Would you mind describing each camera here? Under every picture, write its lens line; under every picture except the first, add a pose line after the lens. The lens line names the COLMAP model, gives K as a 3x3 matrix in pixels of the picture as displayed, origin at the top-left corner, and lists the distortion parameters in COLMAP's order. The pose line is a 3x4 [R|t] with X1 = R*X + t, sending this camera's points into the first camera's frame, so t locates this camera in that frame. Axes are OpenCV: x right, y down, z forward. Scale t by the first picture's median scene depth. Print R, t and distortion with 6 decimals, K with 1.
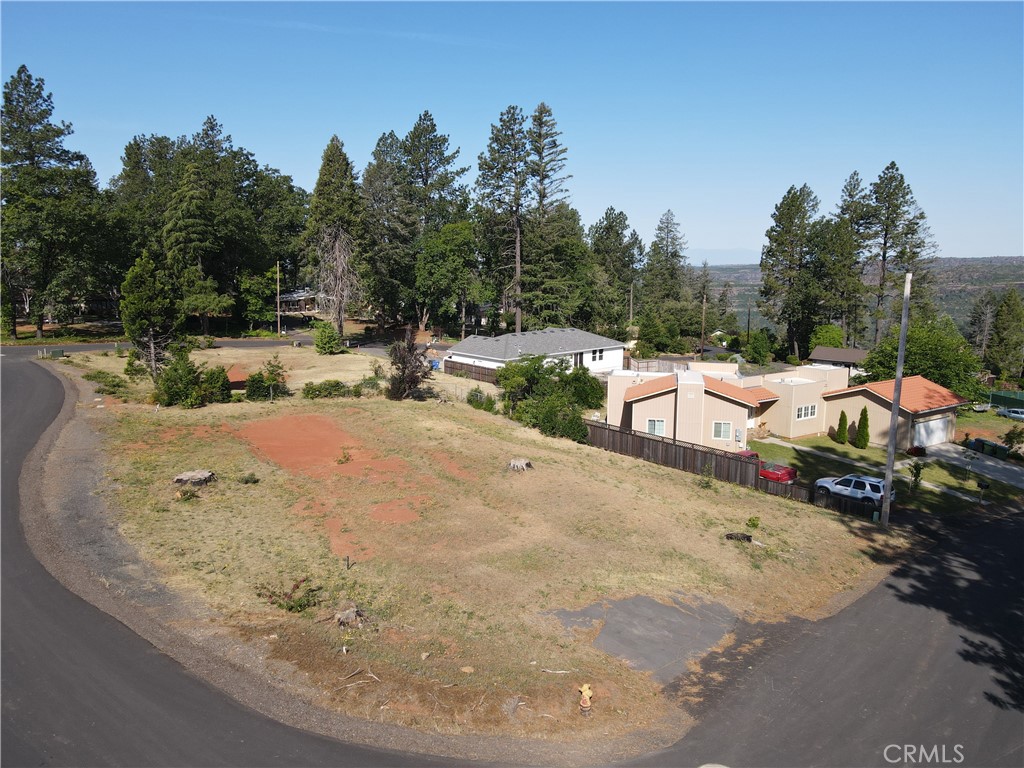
lens RADIAL K [[747.8, 0, 510.0], [0, 747.8, 376.6], [0, 0, 1]] dist [0.005670, 0.022327]
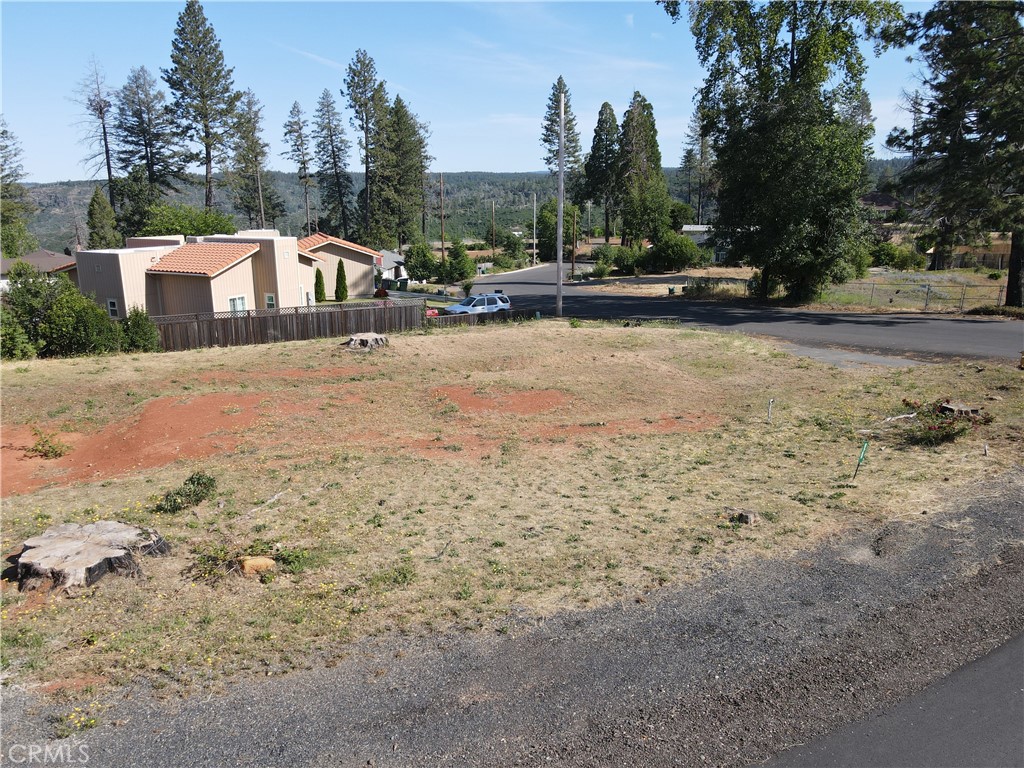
lens RADIAL K [[747.8, 0, 508.9], [0, 747.8, 380.7], [0, 0, 1]] dist [0.005670, 0.022327]
pose [[0.233598, -0.241158, 0.941953, -0.380925], [0.159603, 0.965125, 0.207510, 0.021559], [-0.959145, 0.101864, 0.263941, 0.450297]]
